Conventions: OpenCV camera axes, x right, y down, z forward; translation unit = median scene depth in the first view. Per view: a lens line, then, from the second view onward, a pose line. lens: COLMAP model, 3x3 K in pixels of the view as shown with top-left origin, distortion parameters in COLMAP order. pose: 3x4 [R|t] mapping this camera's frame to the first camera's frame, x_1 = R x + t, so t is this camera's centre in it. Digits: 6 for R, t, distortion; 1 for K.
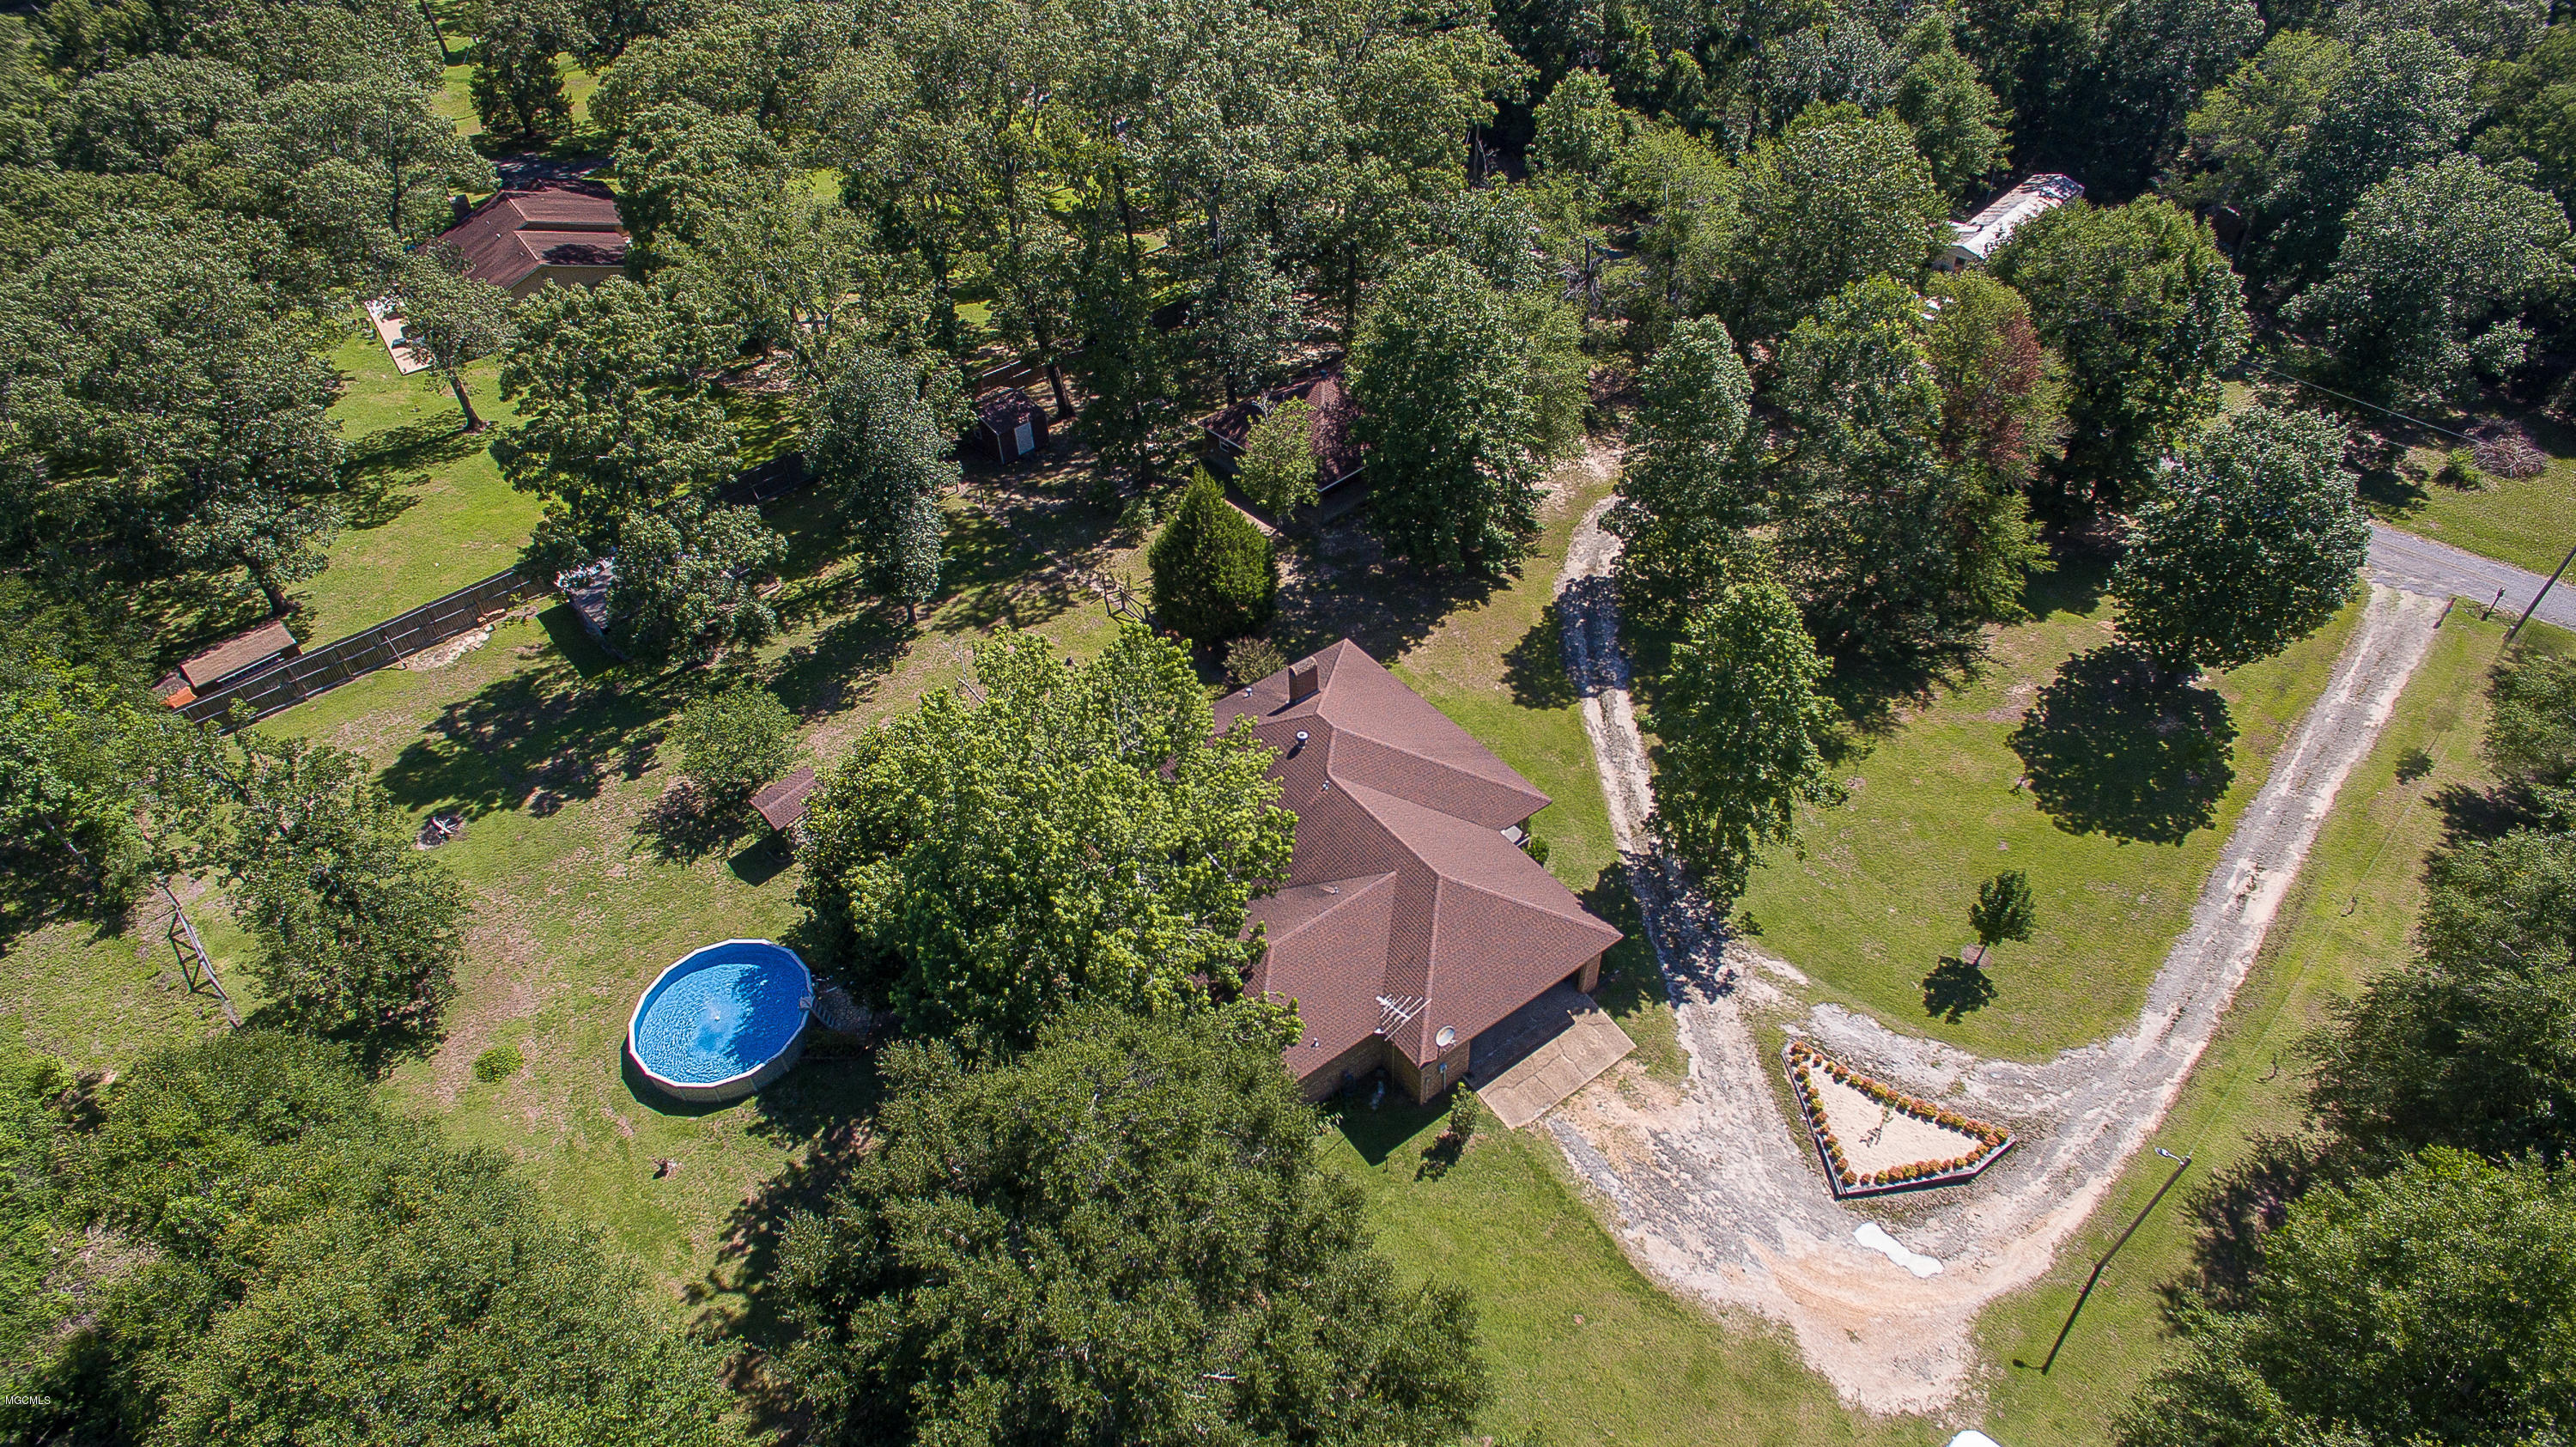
lens RADIAL K [[1488.1, 0, 1280.4], [0, 1488.1, 722.3], [0, 0, 1]] dist [-0.126910, 0.093472]
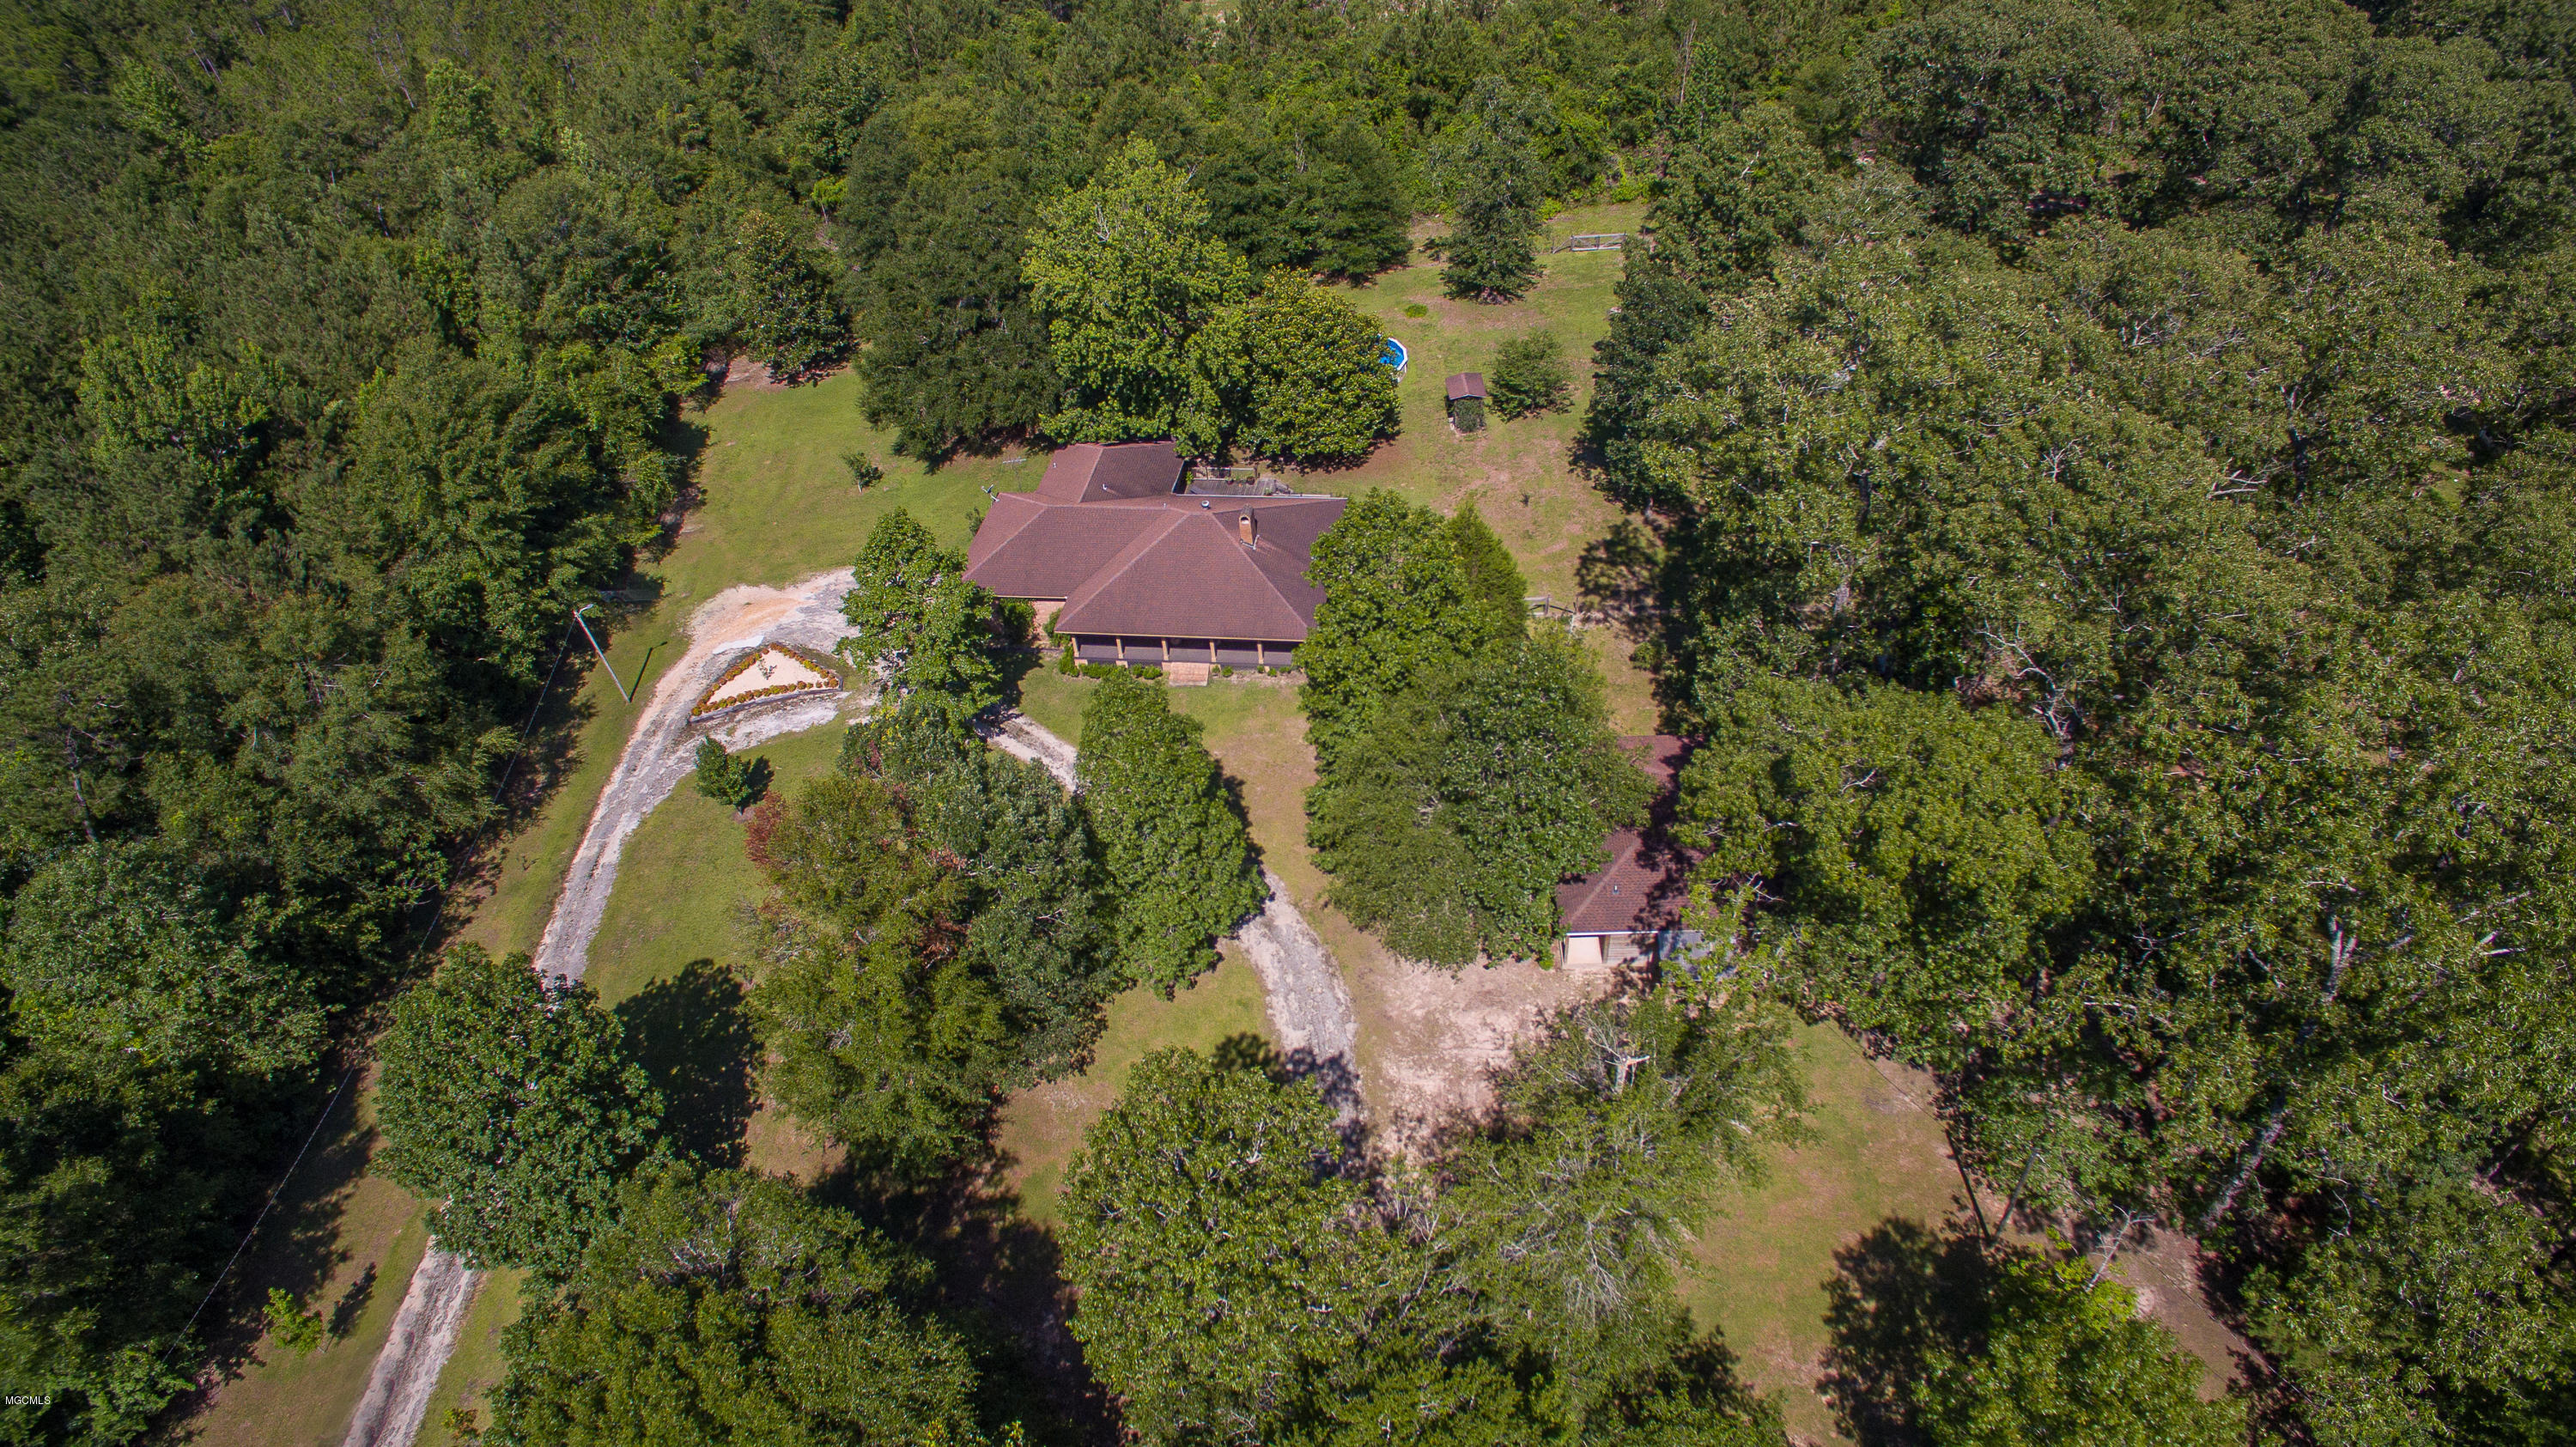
lens RADIAL K [[1488.1, 0, 1280.4], [0, 1488.1, 722.3], [0, 0, 1]] dist [-0.126910, 0.093472]
pose [[-0.690029, 0.550281, -0.470160, 0.718059], [-0.396425, 0.256147, 0.881610, -1.167161], [0.605563, 0.794720, 0.041396, 1.175573]]
